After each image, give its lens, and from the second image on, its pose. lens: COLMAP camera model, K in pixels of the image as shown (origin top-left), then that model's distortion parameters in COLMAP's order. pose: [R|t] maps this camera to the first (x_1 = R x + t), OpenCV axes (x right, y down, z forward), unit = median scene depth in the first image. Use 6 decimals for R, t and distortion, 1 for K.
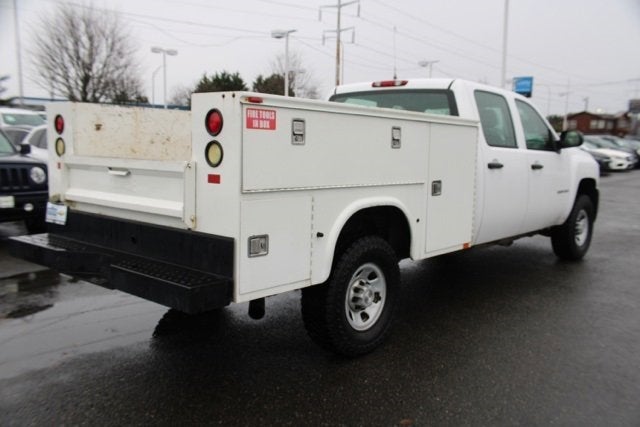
lens RADIAL K [[583.4, 0, 326.8], [0, 583.4, 214.8], [0, 0, 1]] dist [-0.077917, 0.285155]
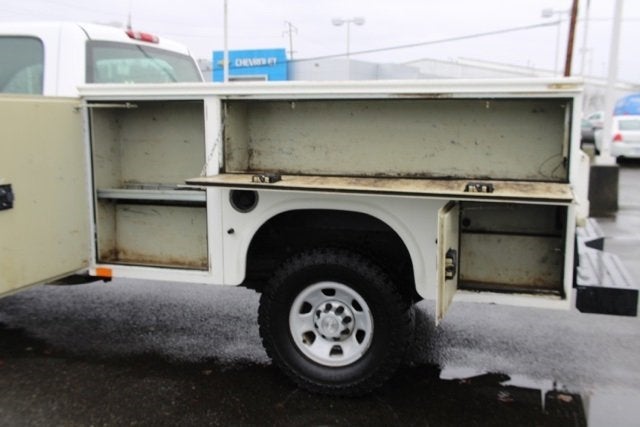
lens RADIAL K [[683.5, 0, 320.0], [0, 683.5, 213.5], [0, 0, 1]] dist [-0.000443, 0.006857]
pose [[-0.417690, -0.160166, 0.894361, -1.055197], [0.095065, 0.971234, 0.218330, -0.241613], [-0.903603, 0.176217, -0.390448, 1.590271]]
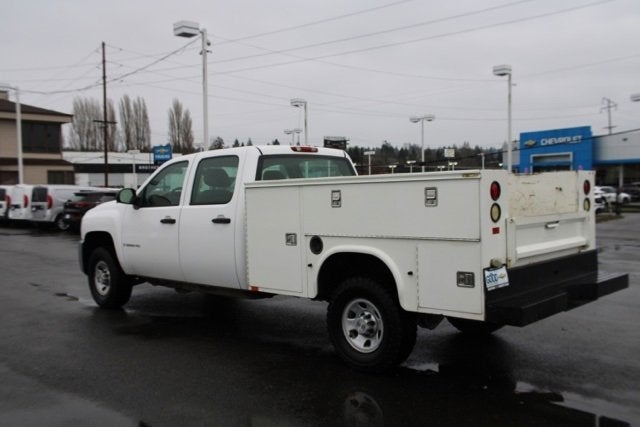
lens RADIAL K [[637.2, 0, 320.0], [0, 637.2, 213.5], [0, 0, 1]] dist [-0.003680, 0.021430]
pose [[0.057177, -0.059538, 0.996587, -1.592565], [0.144954, 0.988138, 0.050716, -0.216032], [-0.987785, 0.141560, 0.065129, 1.228464]]
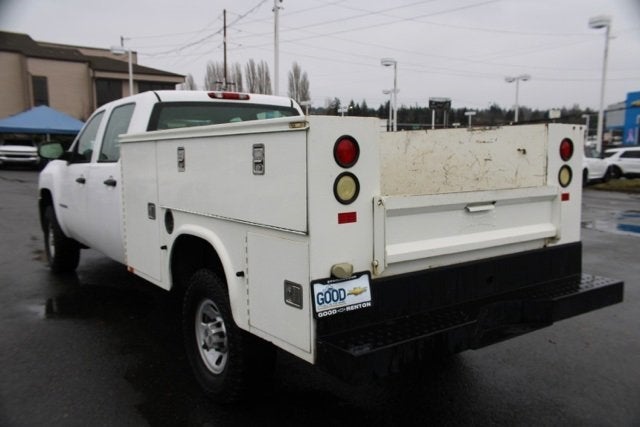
lens RADIAL K [[583.4, 0, 326.8], [0, 583.4, 214.8], [0, 0, 1]] dist [-0.077917, 0.285155]
pose [[0.231745, -0.131659, 0.963826, -1.063908], [0.127973, 0.986314, 0.103961, -0.154877], [-0.964322, 0.099251, 0.245422, 0.866578]]
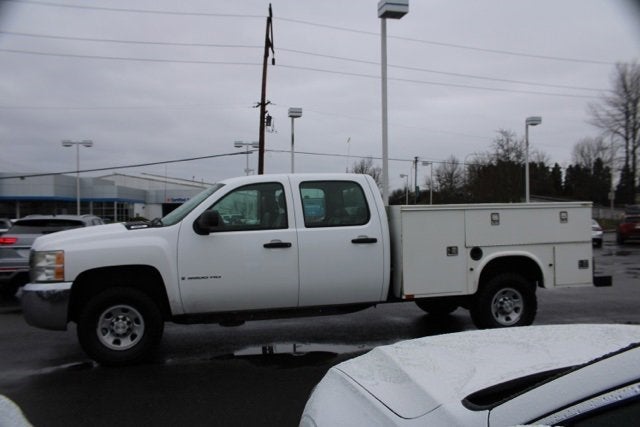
lens RADIAL K [[637.2, 0, 320.0], [0, 637.2, 213.5], [0, 0, 1]] dist [-0.003680, 0.021430]
pose [[-0.839201, -0.010728, 0.543715, -0.856017], [0.062049, 0.991387, 0.115331, -0.436444], [-0.540269, 0.130523, -0.831308, 3.094588]]
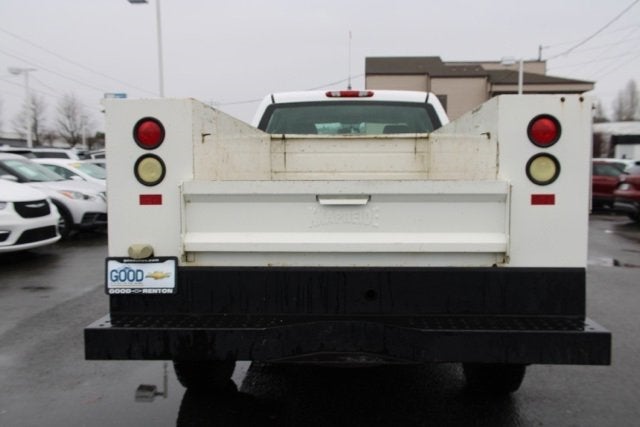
lens RADIAL K [[637.2, 0, 320.0], [0, 637.2, 213.5], [0, 0, 1]] dist [-0.003680, 0.021430]
pose [[0.794998, -0.063844, 0.603243, -0.724607], [0.091888, 0.995645, -0.015723, -0.041865], [-0.599612, 0.067930, 0.797403, 0.347831]]
